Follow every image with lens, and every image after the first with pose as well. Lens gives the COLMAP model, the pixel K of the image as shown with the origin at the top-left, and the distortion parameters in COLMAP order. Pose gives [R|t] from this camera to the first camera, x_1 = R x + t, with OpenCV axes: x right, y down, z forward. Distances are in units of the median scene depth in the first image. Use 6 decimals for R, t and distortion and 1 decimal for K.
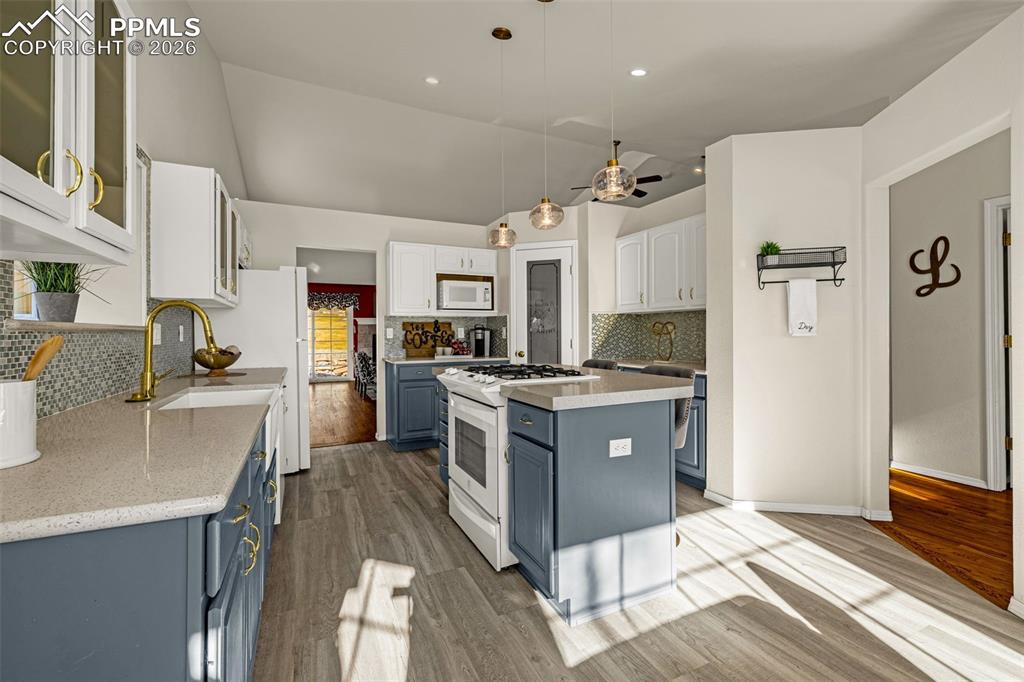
lens RADIAL K [[429.6, 0, 508.5], [0, 429.6, 334.3], [0, 0, 1]] dist [-0.000478, 0.000334]
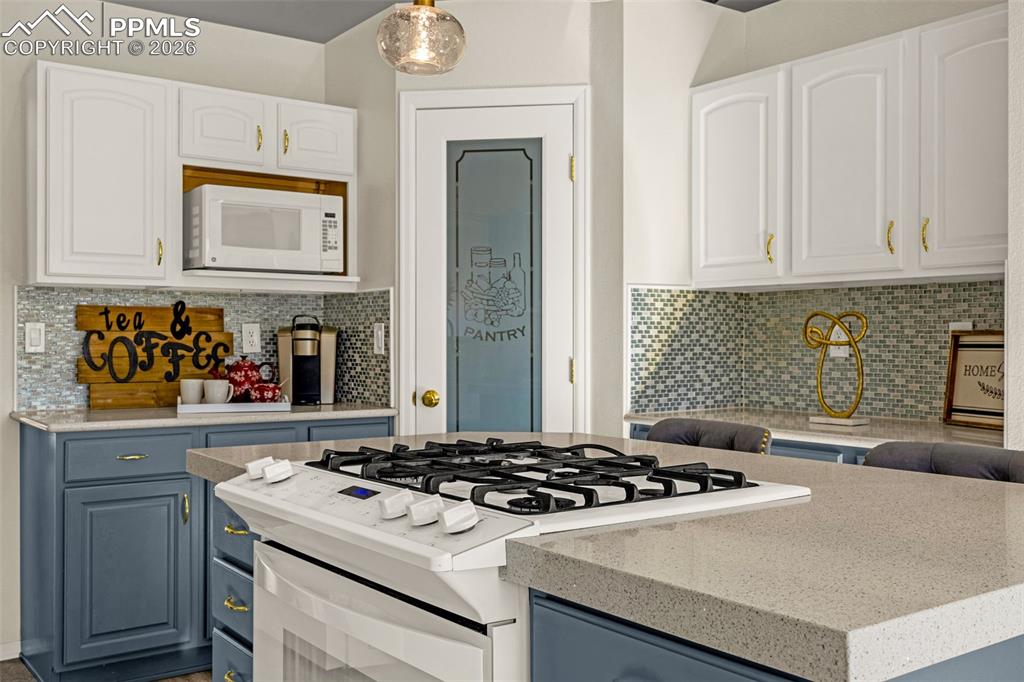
lens RADIAL K [[963.8, 0, 510.4], [0, 963.8, 343.8], [0, 0, 1]] dist [0.009027, 0.000000]
pose [[0.981996, 0.006821, 0.188776, -0.056550], [-0.006706, 0.999977, -0.001250, 0.000970], [-0.188780, -0.000039, 0.982019, 0.197211]]
